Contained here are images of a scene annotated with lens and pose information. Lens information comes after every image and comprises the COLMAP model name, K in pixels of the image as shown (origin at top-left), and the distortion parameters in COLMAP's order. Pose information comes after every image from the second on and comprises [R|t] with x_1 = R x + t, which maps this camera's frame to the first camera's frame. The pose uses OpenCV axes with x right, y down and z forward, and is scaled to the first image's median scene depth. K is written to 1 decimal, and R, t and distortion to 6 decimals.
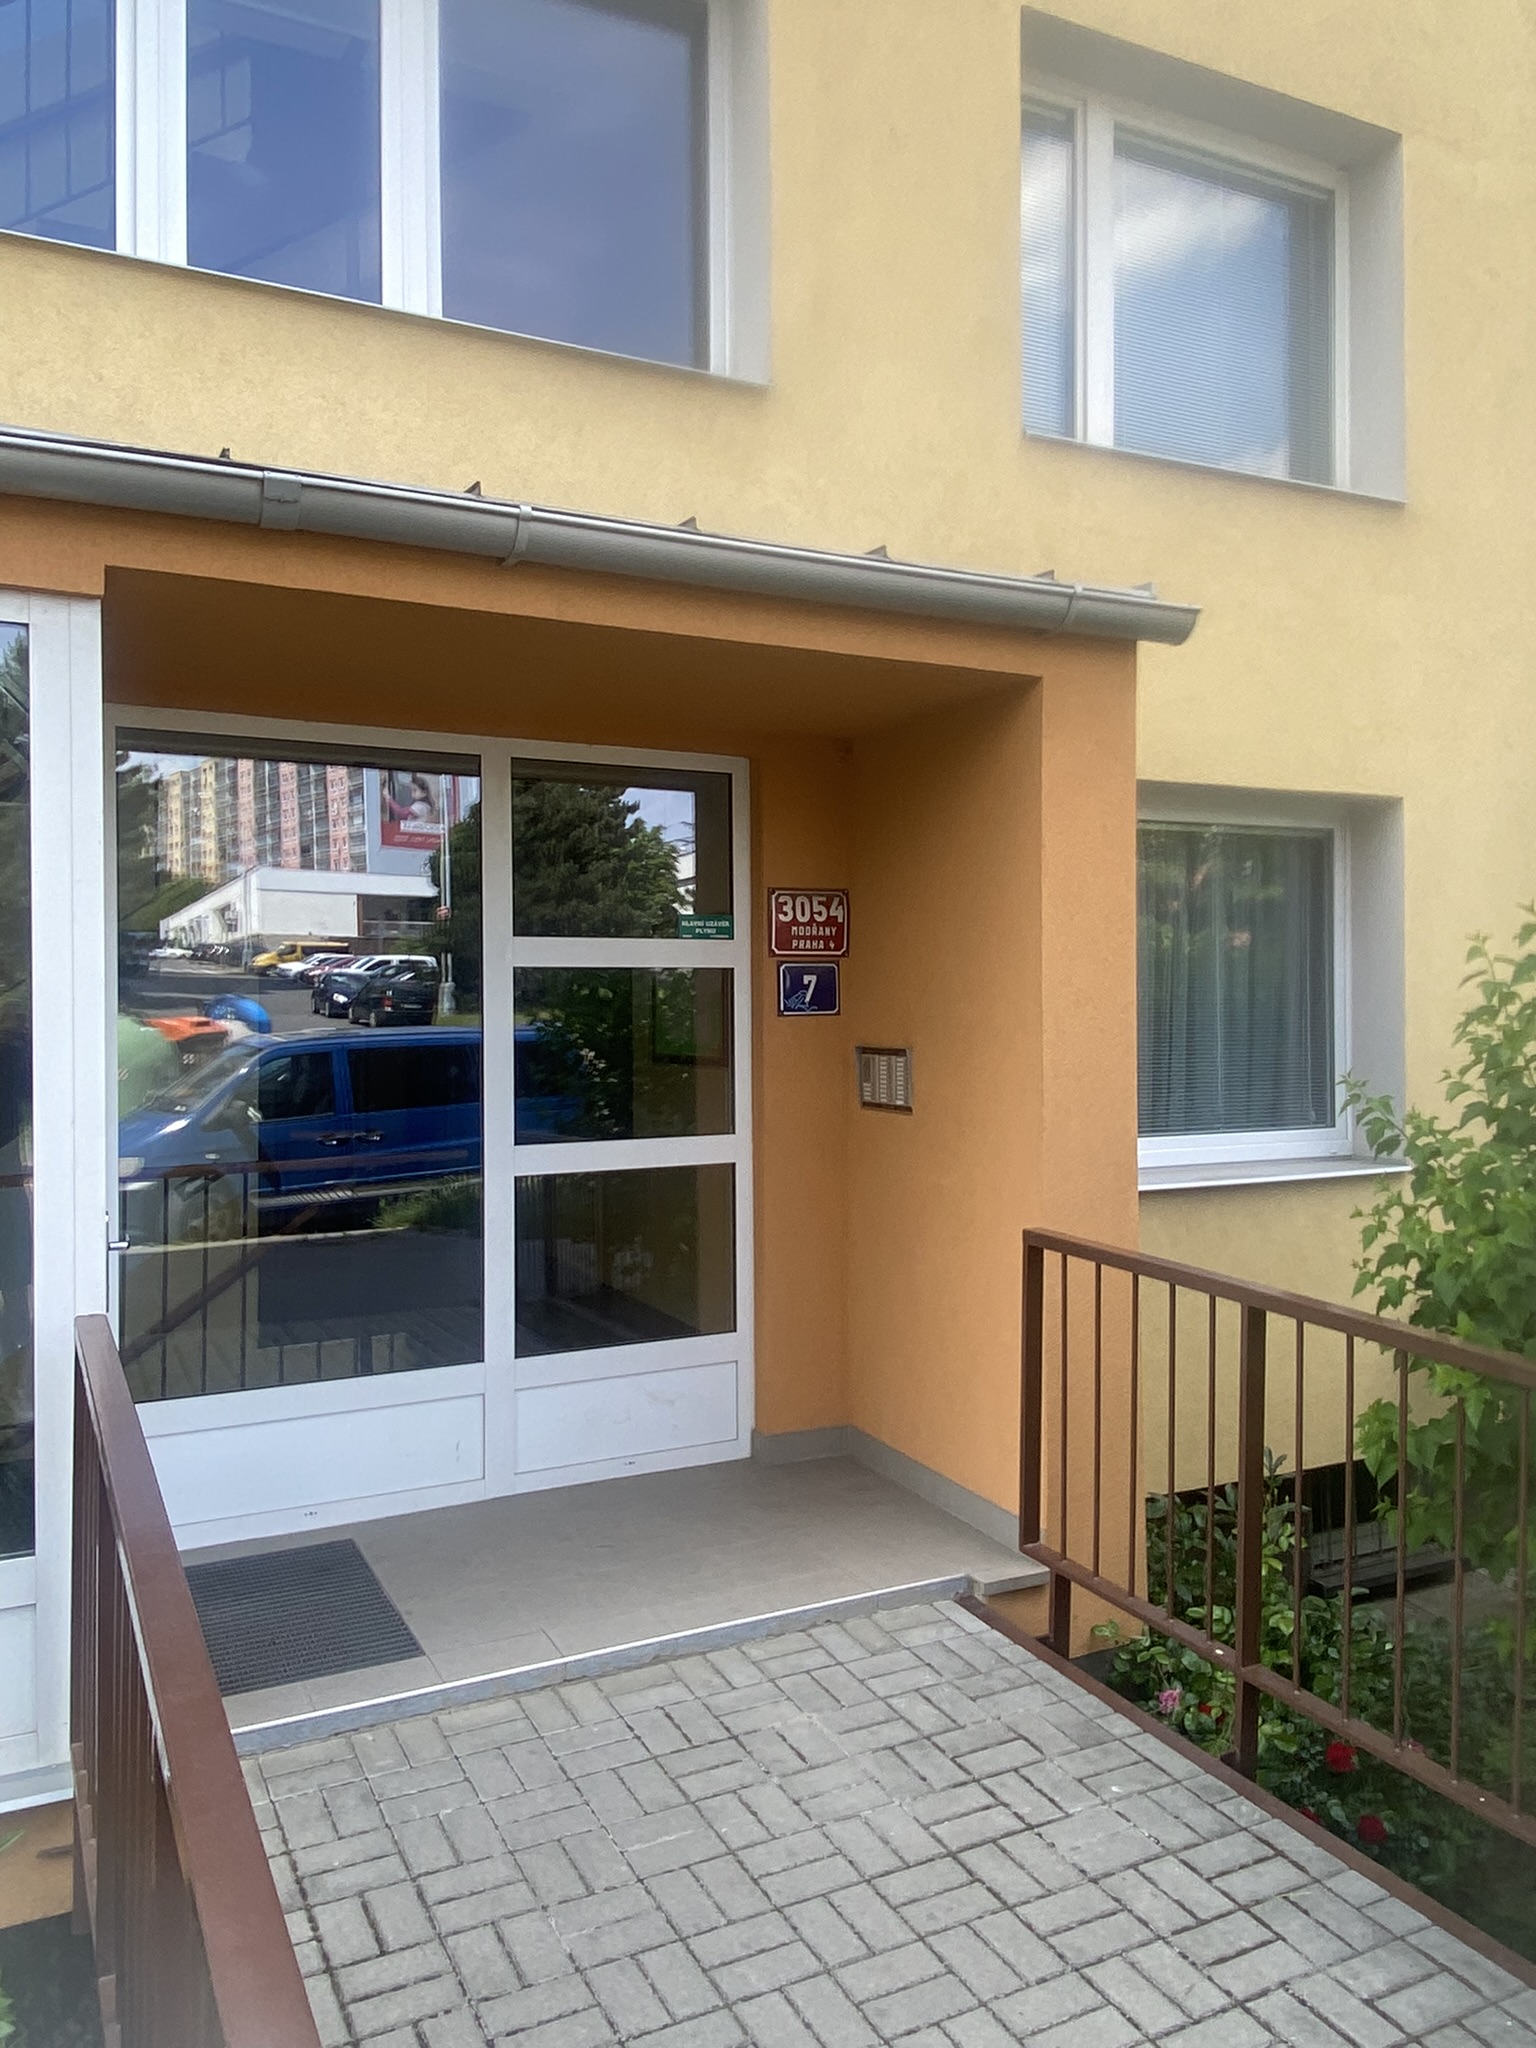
lens RADIAL K [[1513.5, 0, 770.3], [0, 1513.5, 1020.8], [0, 0, 1]] dist [0.066762, -0.002821]
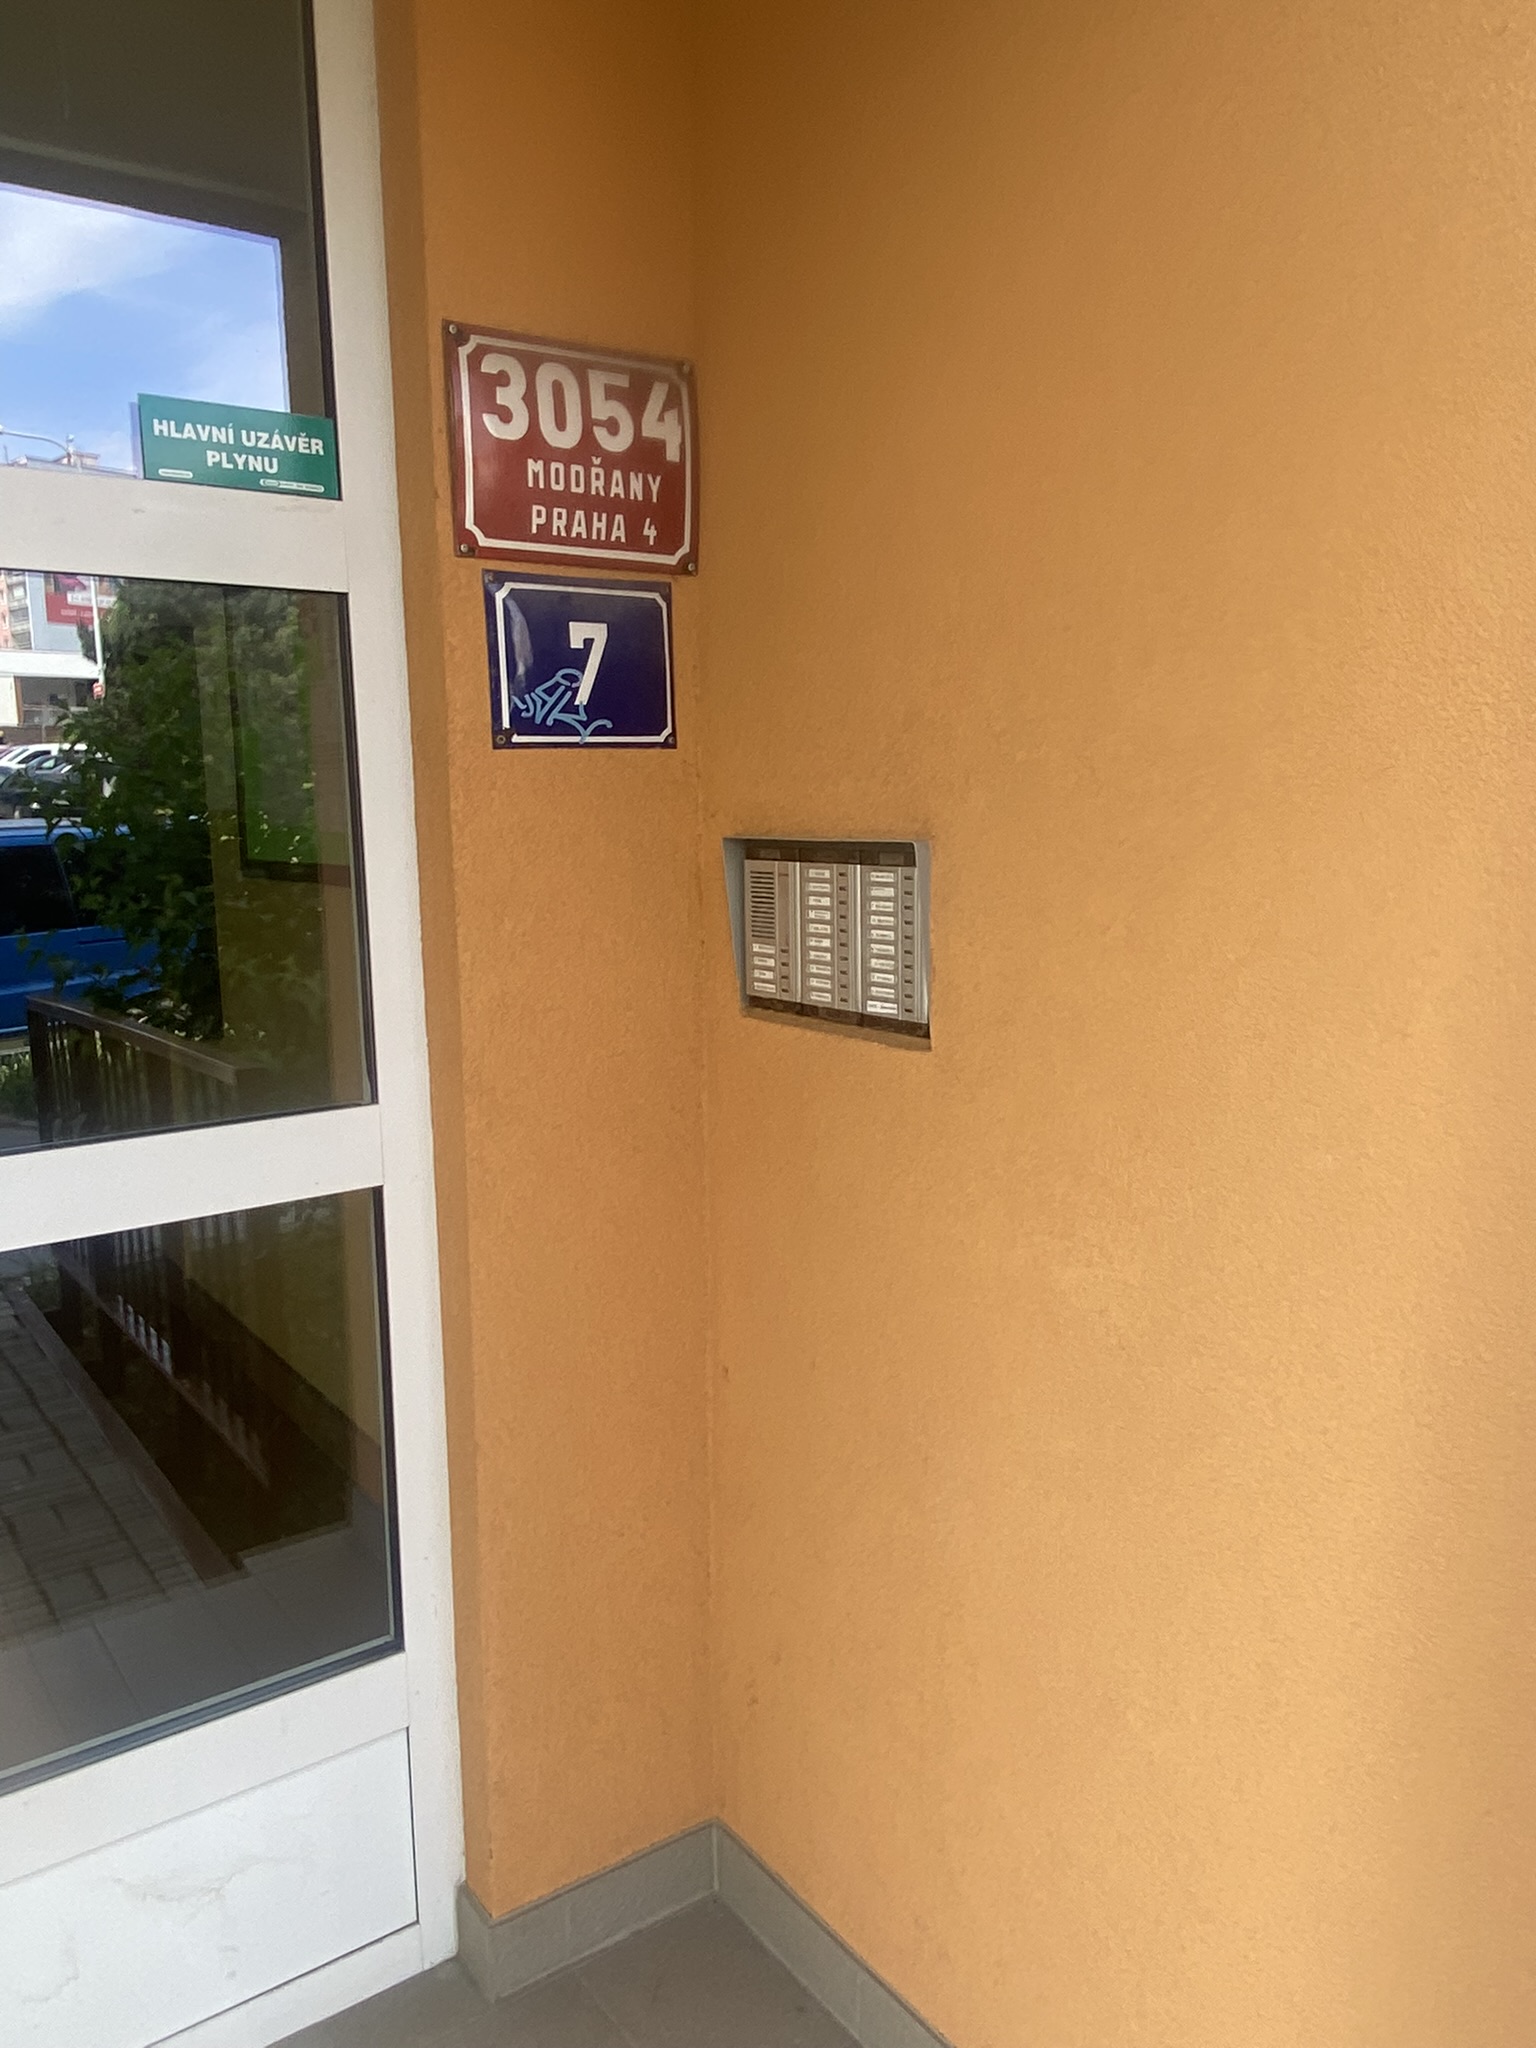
lens RADIAL K [[1513.5, 0, 766.1], [0, 1513.5, 1031.9], [0, 0, 1]] dist [0.066762, -0.002821]
pose [[0.986088, -0.034160, 0.162676, 0.007385], [0.011411, 0.990259, 0.138773, 0.012986], [-0.165831, -0.134986, 0.976872, 0.654948]]
